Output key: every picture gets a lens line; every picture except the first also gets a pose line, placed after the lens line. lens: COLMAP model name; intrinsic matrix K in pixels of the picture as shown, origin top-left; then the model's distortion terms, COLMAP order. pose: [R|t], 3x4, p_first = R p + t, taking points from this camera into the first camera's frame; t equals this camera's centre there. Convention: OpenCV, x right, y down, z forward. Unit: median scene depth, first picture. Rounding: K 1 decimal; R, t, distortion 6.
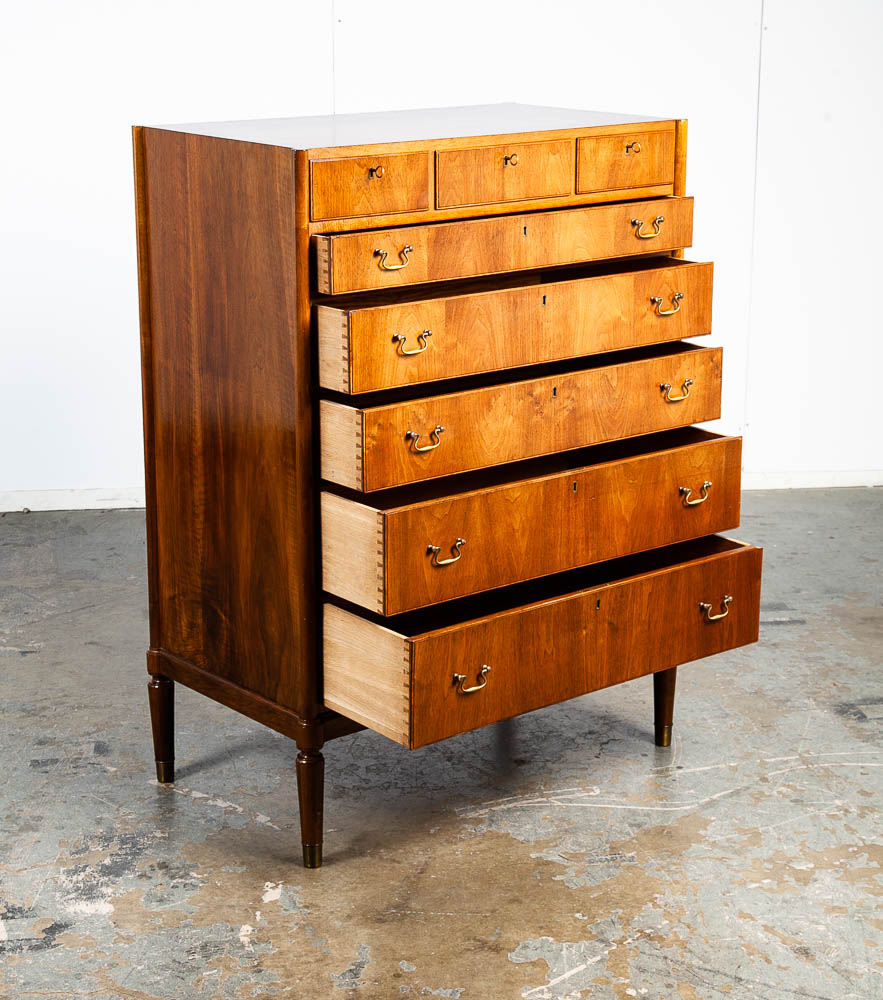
lens RADIAL K [[2083.2, 0, 486.9], [0, 2083.2, 456.0], [0, 0, 1]] dist [0.129559, 0.000000]
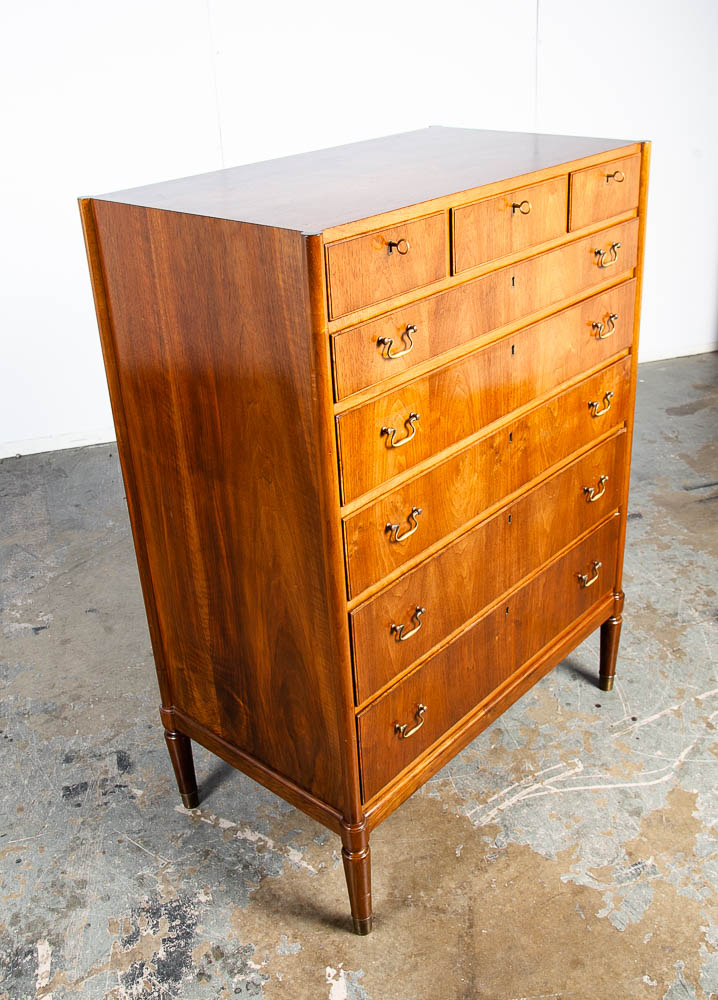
lens RADIAL K [[1002.3, 0, 394.2], [0, 1002.3, 473.2], [0, 0, 1]] dist [-0.060464, 0.000000]
pose [[0.986332, -0.106790, 0.125482, -0.103306], [0.078729, 0.974431, 0.210444, -0.121767], [-0.144747, -0.197688, 0.969519, 0.560787]]
